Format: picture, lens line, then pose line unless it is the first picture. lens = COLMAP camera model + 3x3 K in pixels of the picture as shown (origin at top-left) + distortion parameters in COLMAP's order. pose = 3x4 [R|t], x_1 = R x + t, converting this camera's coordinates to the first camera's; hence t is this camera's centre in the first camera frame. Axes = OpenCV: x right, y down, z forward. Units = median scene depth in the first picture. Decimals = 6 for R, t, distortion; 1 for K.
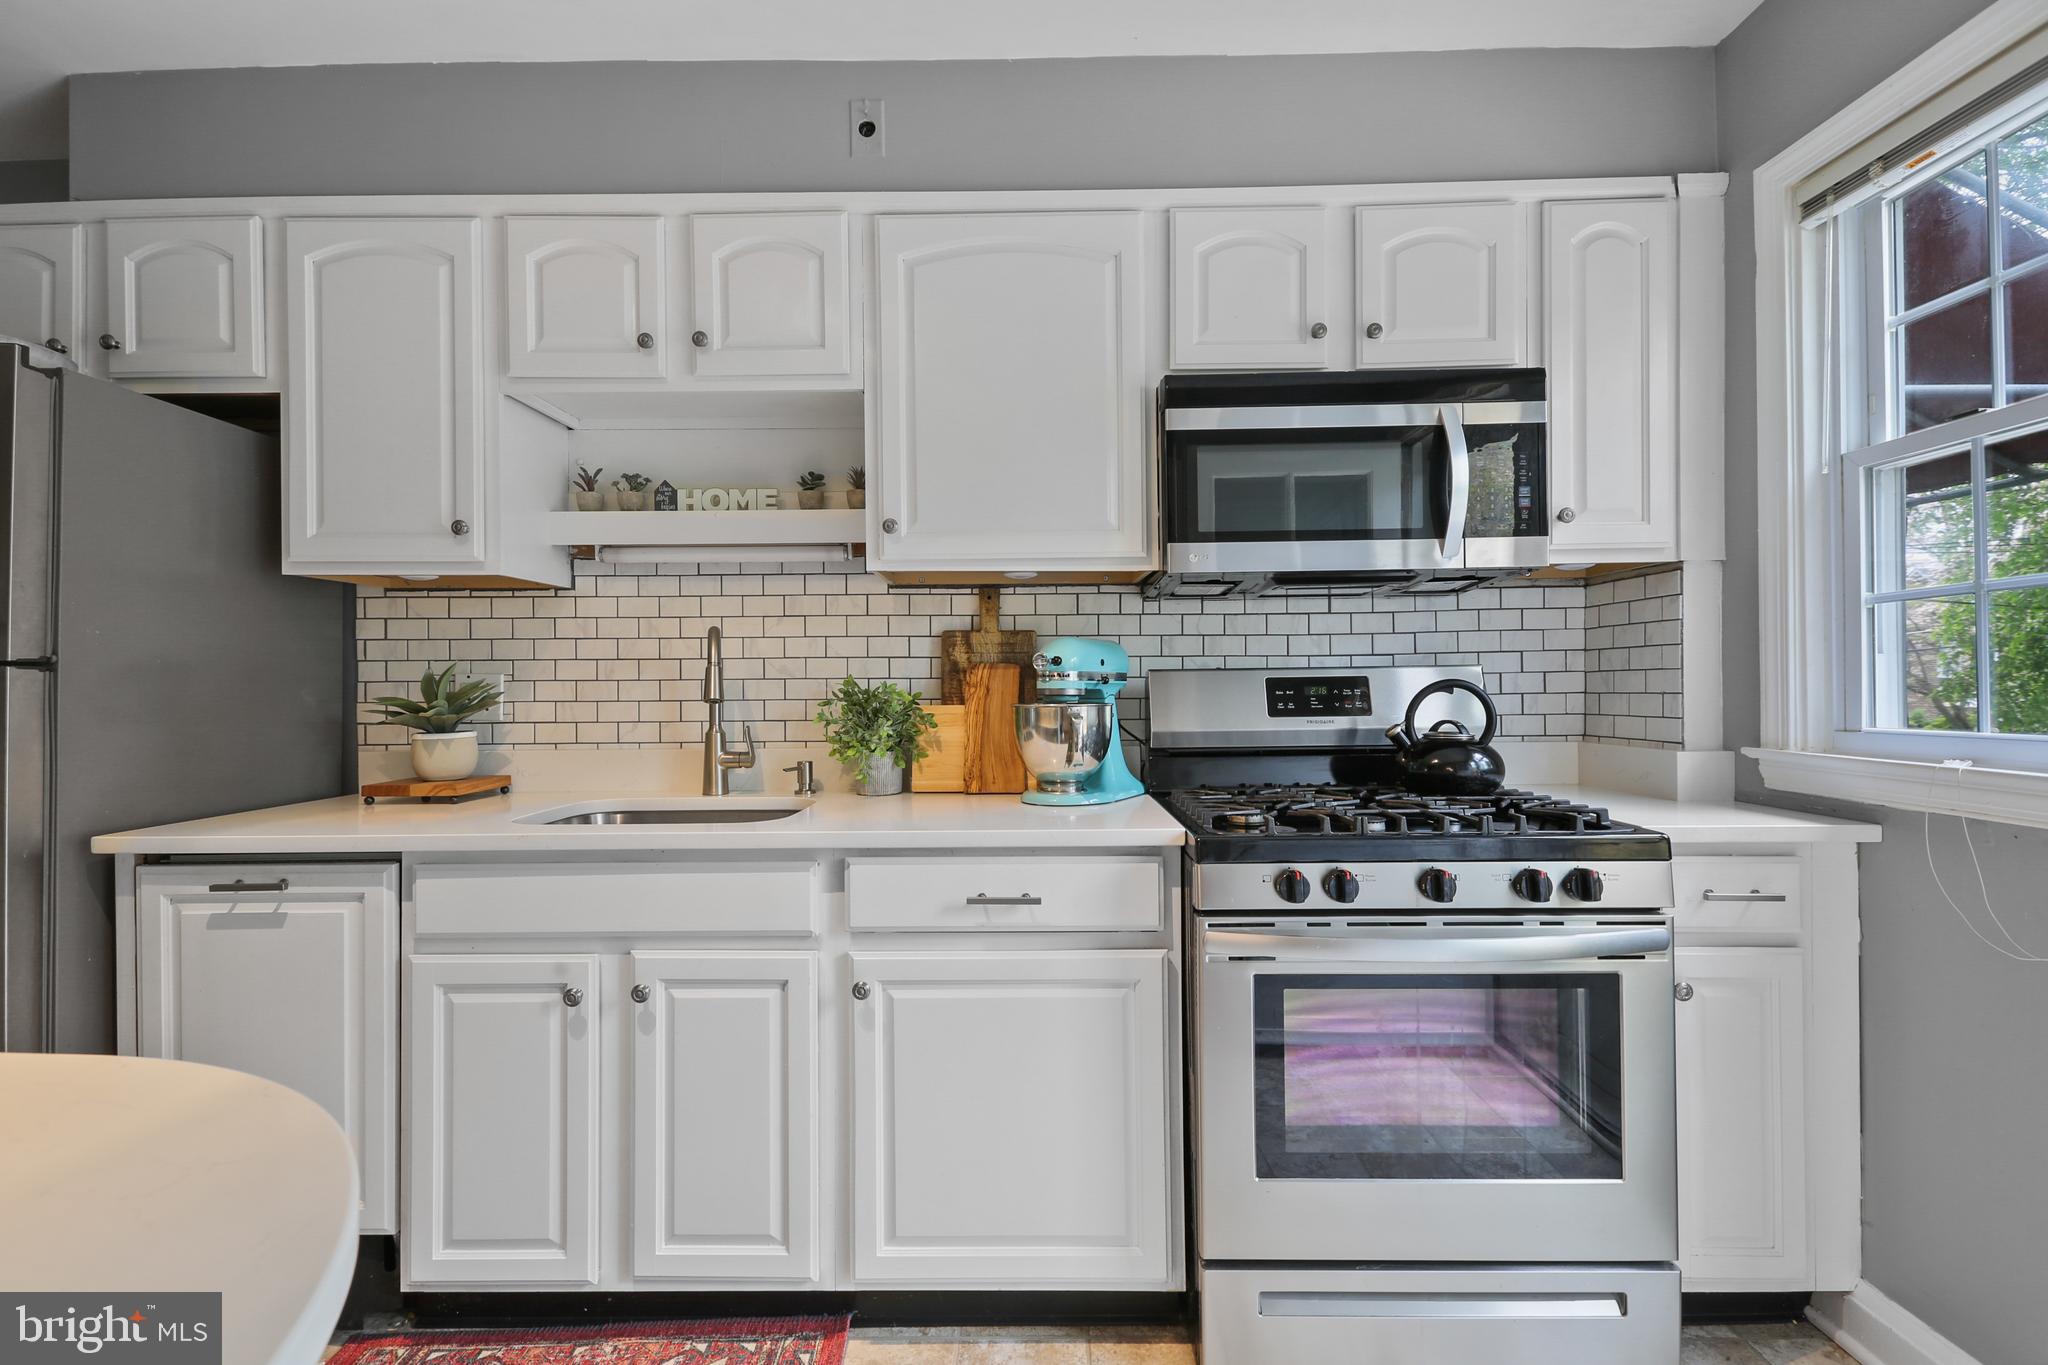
lens RADIAL K [[910.3, 0, 1017.2], [0, 910.3, 683.5], [0, 0, 1]] dist [0.020231, -0.005472]
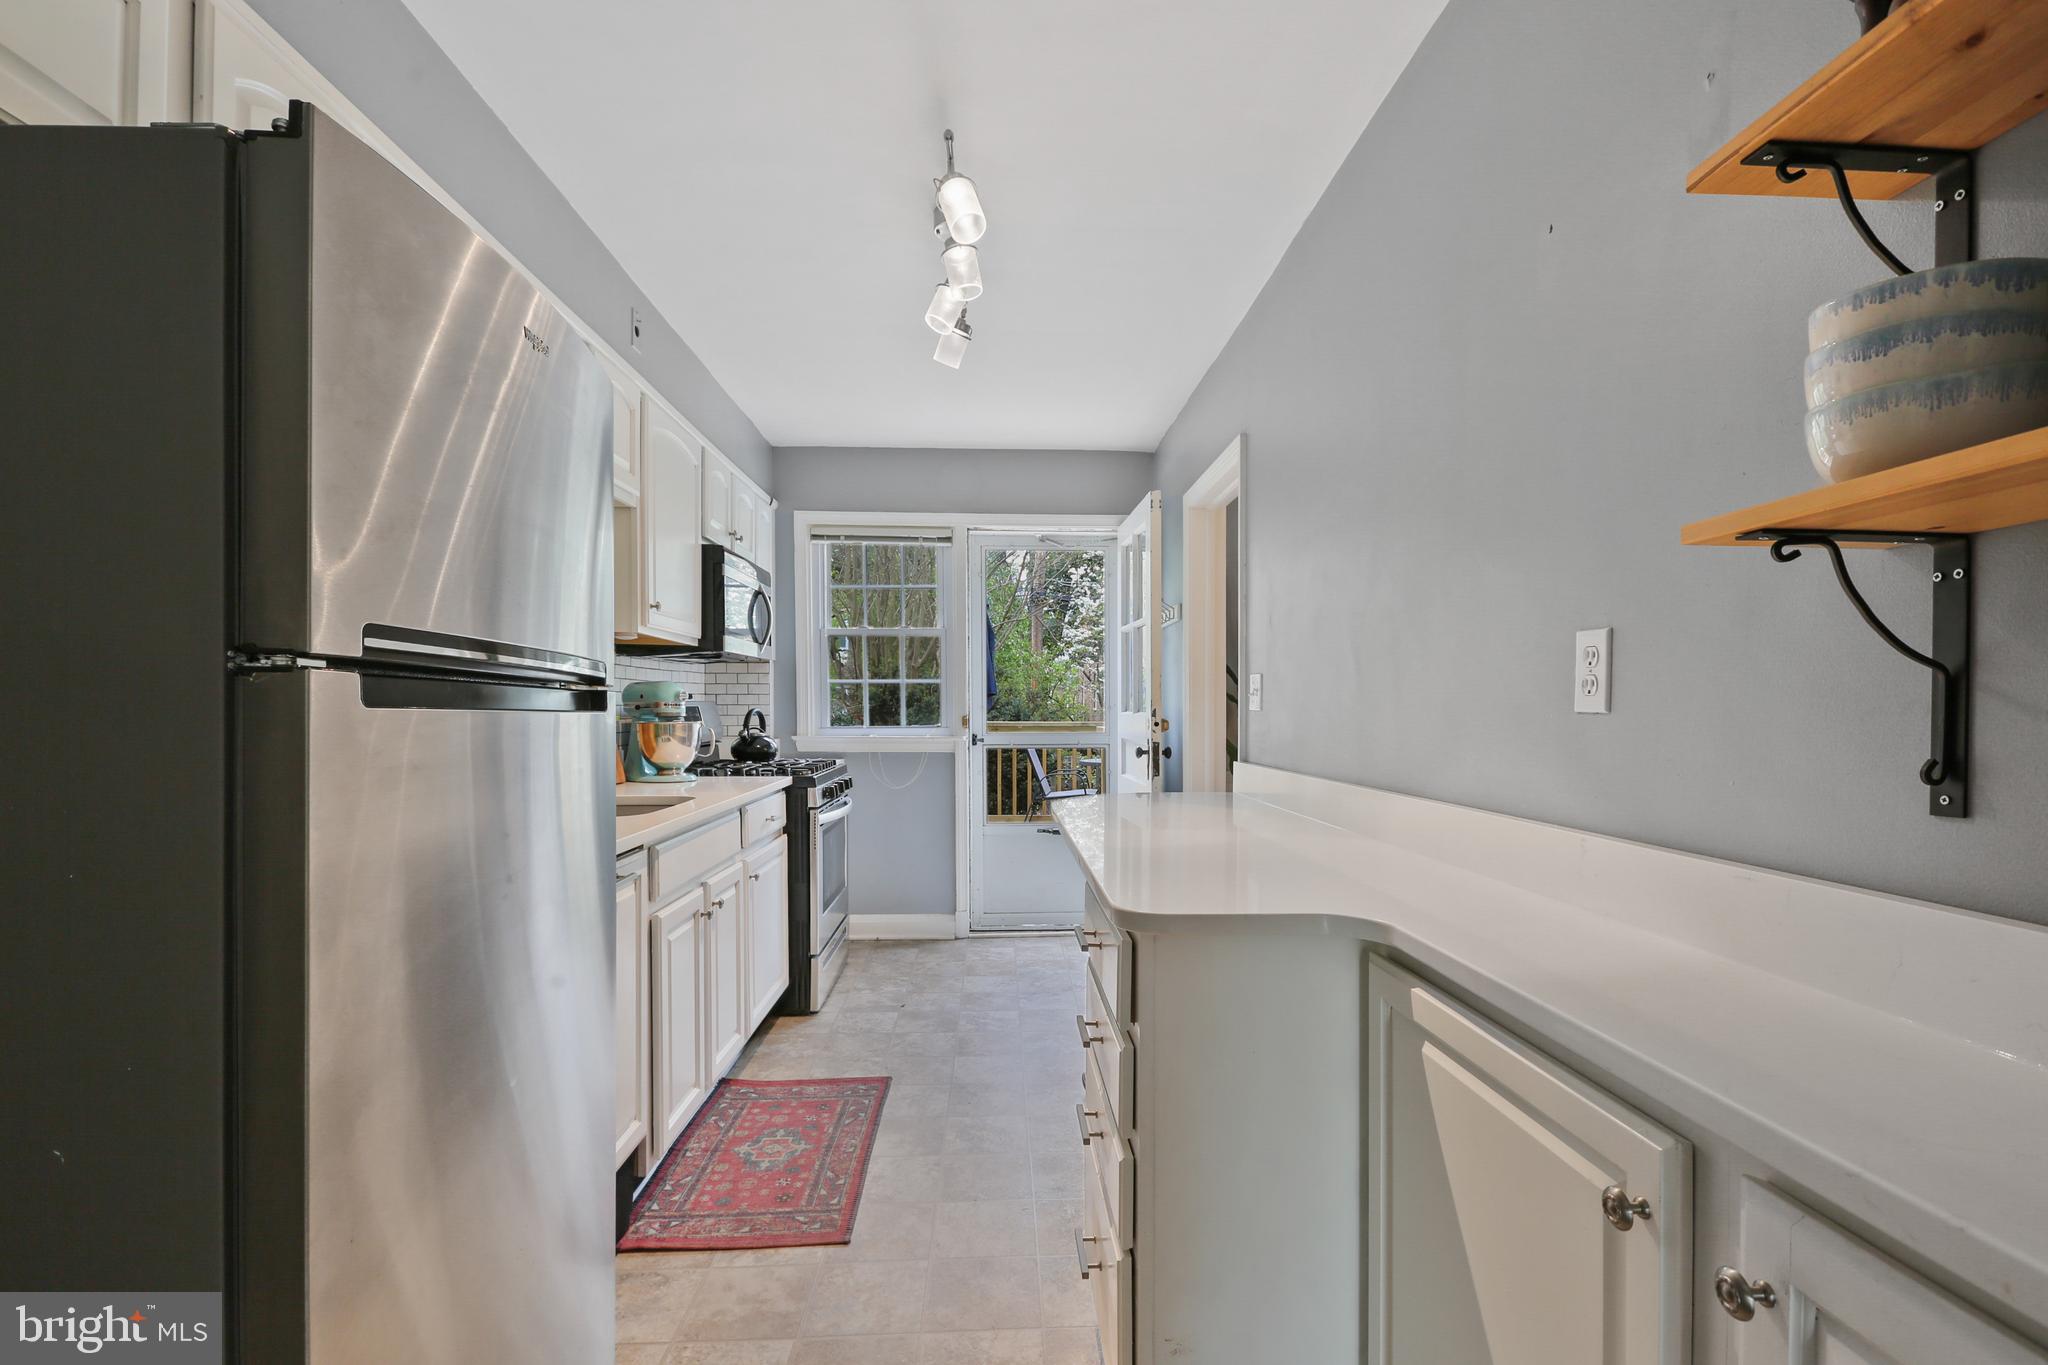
lens RADIAL K [[910.3, 0, 1034.4], [0, 910.3, 731.4], [0, 0, 1]] dist [0.020231, -0.005472]
pose [[-0.064092, -0.019876, 0.997746, -1.561443], [-0.007067, 0.999786, 0.019463, 0.002019], [-0.997919, -0.005804, -0.064219, 0.425999]]
